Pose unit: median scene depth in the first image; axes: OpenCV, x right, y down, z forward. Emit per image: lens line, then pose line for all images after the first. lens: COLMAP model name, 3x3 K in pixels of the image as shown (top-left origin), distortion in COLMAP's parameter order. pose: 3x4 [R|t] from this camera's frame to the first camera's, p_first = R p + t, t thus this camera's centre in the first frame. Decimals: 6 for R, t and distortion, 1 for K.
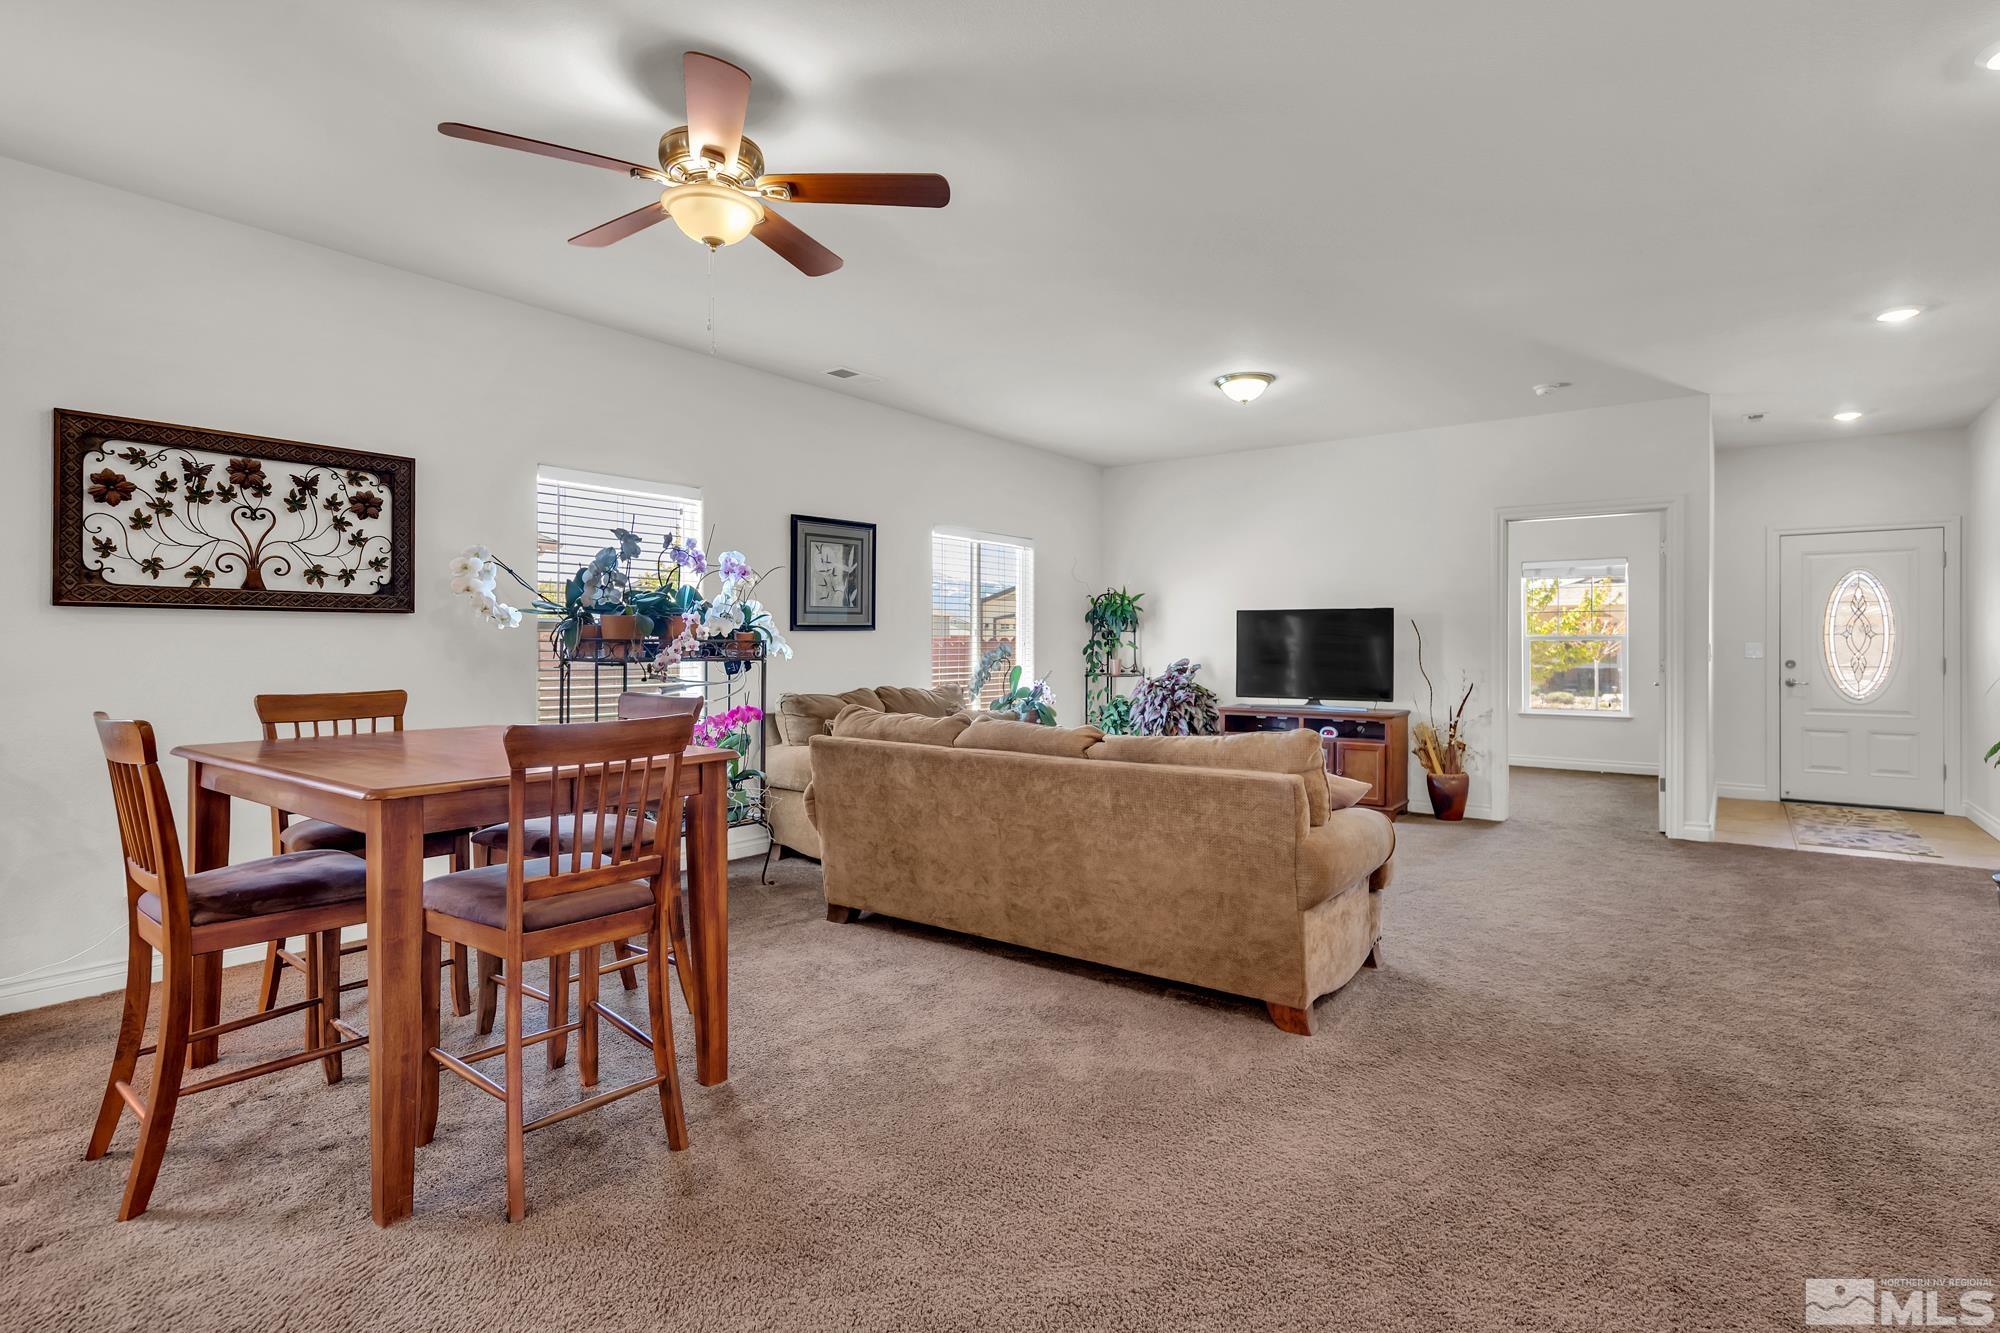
lens RADIAL K [[951.5, 0, 1023.1], [0, 951.5, 656.2], [0, 0, 1]] dist [-0.000506, -0.000228]
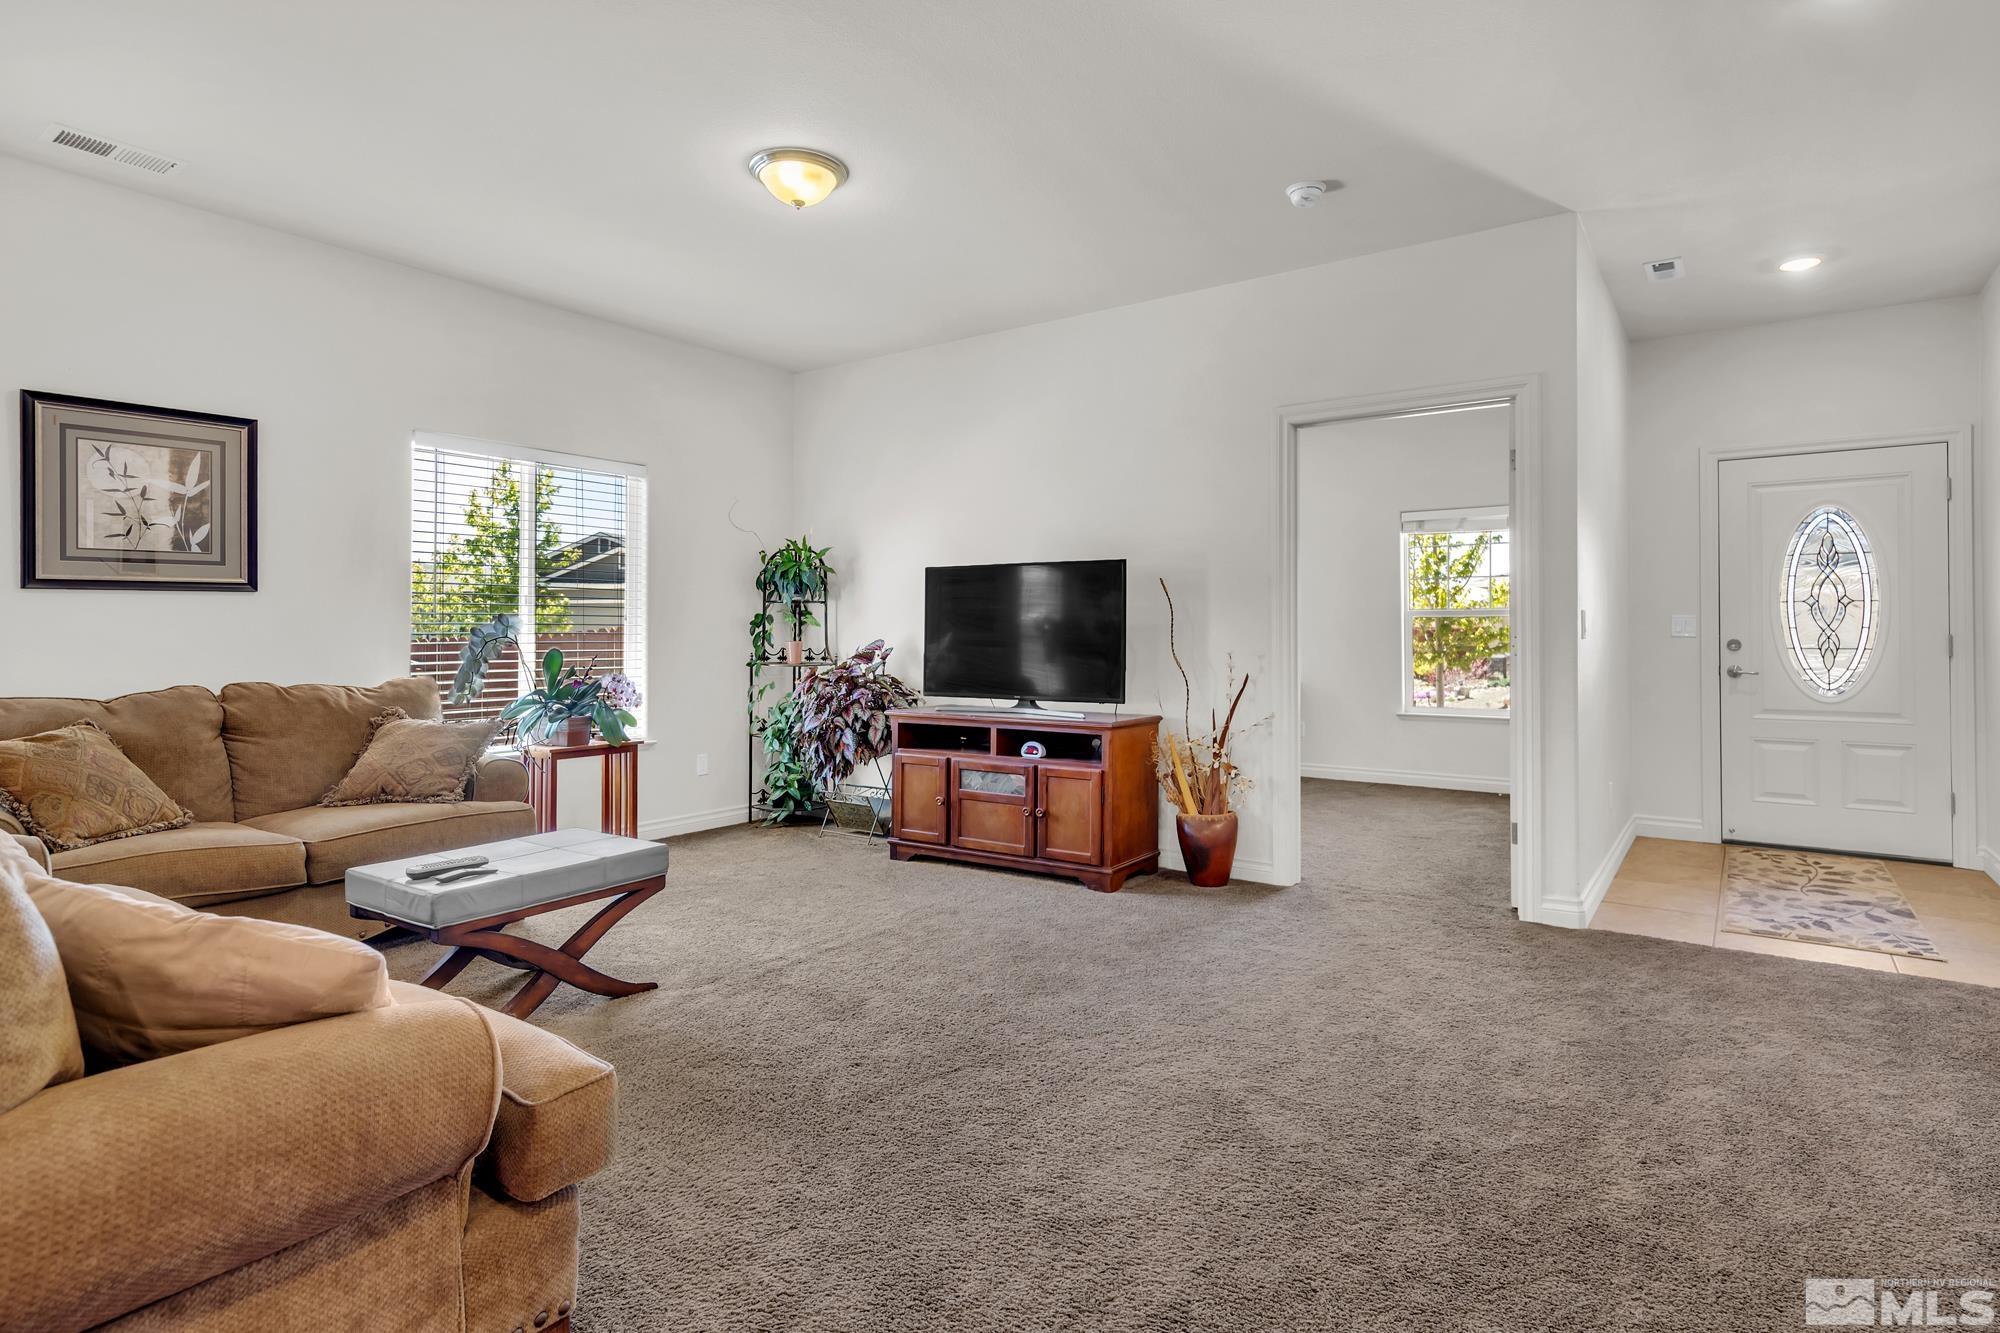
lens RADIAL K [[1011.6, 0, 1032.5], [0, 1011.6, 647.0], [0, 0, 1]] dist [0.003789, 0.000324]
pose [[0.999645, -0.002304, 0.026548, 0.294890], [0.002238, 0.999994, 0.002522, 0.007216], [-0.026553, -0.002461, 0.999644, 0.295759]]
